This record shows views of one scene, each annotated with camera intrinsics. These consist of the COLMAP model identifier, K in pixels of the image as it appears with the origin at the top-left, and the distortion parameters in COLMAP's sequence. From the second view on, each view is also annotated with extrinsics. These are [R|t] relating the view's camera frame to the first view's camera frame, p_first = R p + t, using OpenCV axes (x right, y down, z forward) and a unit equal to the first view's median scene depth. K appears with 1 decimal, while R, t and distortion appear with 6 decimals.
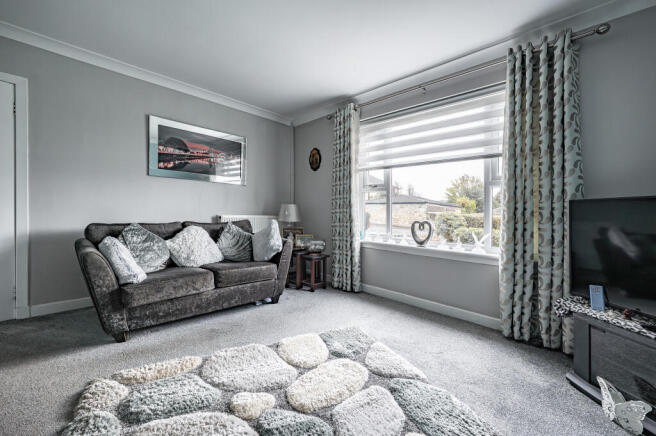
lens RADIAL K [[270.9, 0, 315.7], [0, 270.9, 210.0], [0, 0, 1]] dist [-0.001240, -0.000108]
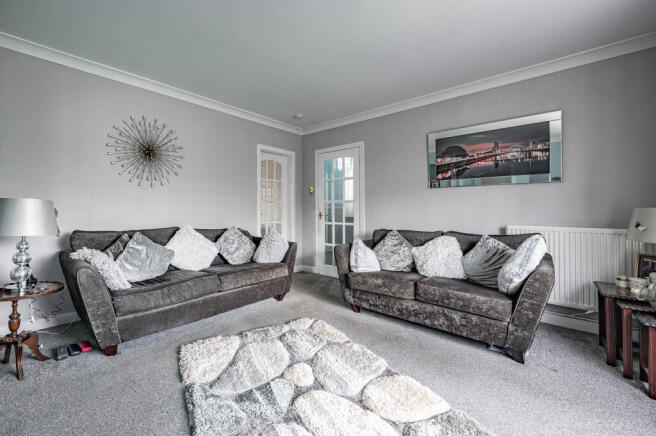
lens RADIAL K [[294.1, 0, 328.0], [0, 294.1, 218.0], [0, 0, 1]] dist [-0.000156, 0.000016]
pose [[0.050807, -0.006765, -0.998686, 0.597912], [0.001115, 0.999977, -0.006717, 0.001678], [0.998708, -0.000772, 0.050813, 0.561272]]
